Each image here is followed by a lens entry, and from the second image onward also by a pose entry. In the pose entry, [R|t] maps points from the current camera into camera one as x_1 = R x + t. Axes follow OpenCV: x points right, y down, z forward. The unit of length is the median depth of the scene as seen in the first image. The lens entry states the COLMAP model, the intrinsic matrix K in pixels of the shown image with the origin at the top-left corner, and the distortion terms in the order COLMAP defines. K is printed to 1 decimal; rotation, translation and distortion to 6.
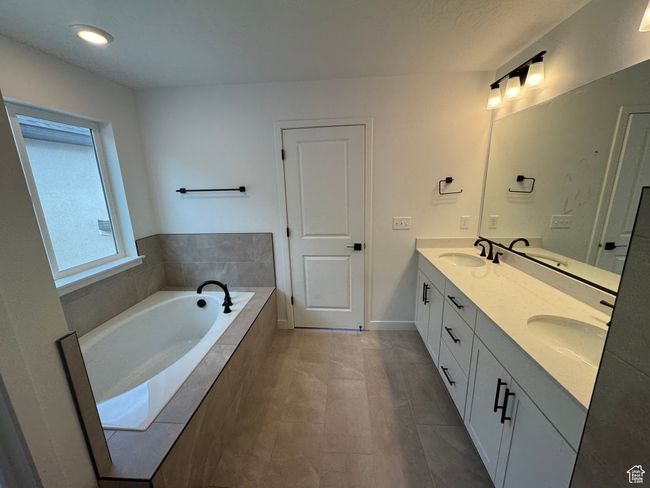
lens RADIAL K [[260.5, 0, 325.0], [0, 260.5, 244.0], [0, 0, 1]] dist [-0.011931, 0.000486]
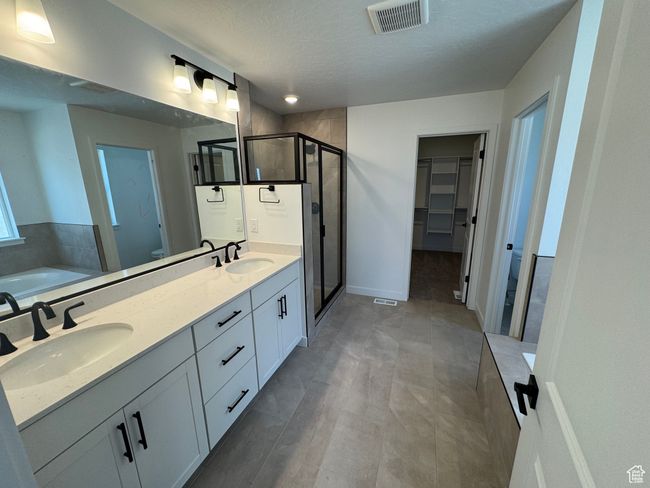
lens RADIAL K [[260.5, 0, 325.0], [0, 260.5, 244.0], [0, 0, 1]] dist [-0.011931, 0.000486]
pose [[-0.956396, -0.030944, 0.290431, -0.052519], [0.103063, 0.894654, 0.434710, -0.344367], [-0.273287, 0.445687, -0.852454, 1.516259]]
